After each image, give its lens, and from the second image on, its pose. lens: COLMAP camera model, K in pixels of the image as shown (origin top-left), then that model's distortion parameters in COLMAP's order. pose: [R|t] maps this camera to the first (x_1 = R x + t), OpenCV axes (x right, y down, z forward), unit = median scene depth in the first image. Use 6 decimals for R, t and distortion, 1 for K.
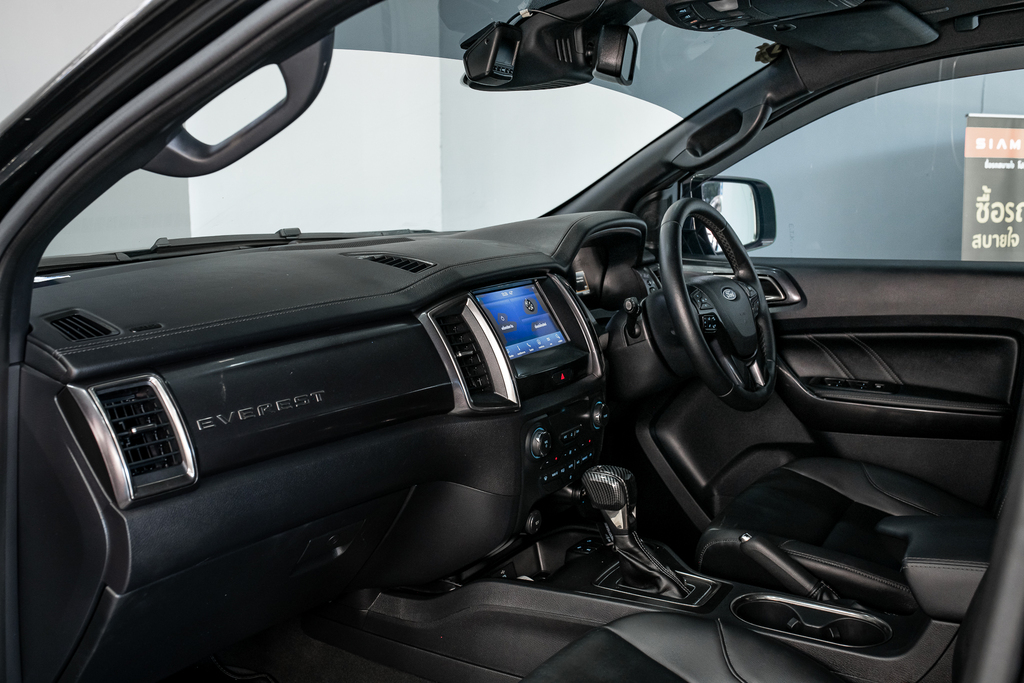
lens RADIAL K [[1006.6, 0, 535.1], [0, 1006.6, 337.0], [0, 0, 1]] dist [-0.009044, 0.029354]
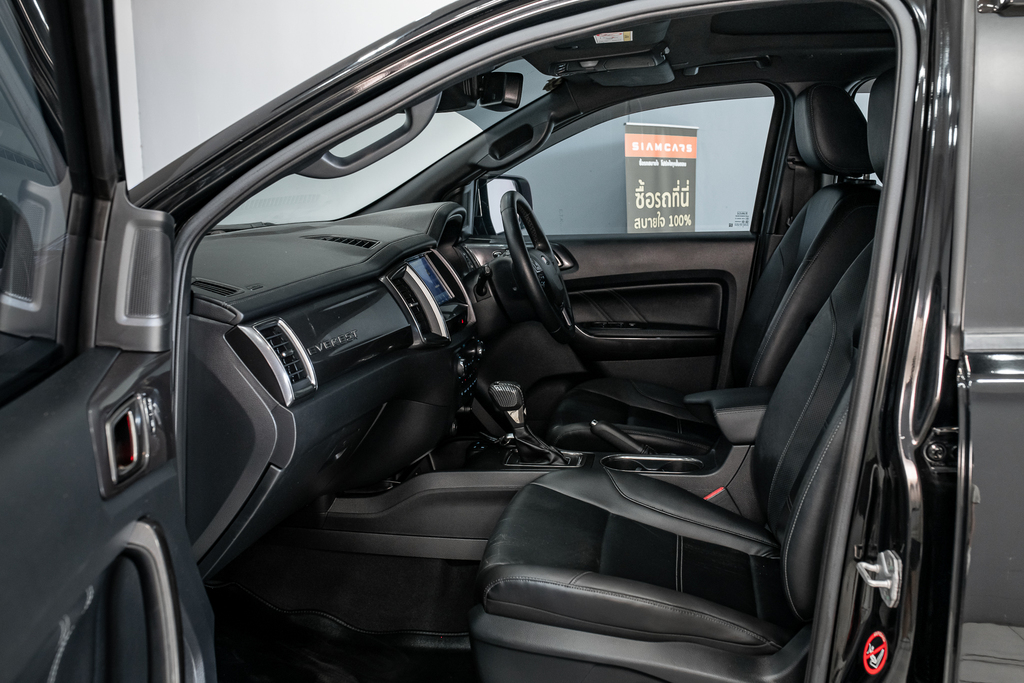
lens RADIAL K [[1006.6, 0, 535.1], [0, 1006.6, 337.0], [0, 0, 1]] dist [-0.009044, 0.029354]
pose [[0.926885, -0.068277, 0.369083, -0.297037], [0.066870, 0.997623, 0.016618, 0.033561], [-0.369341, 0.009278, 0.929248, -0.241243]]
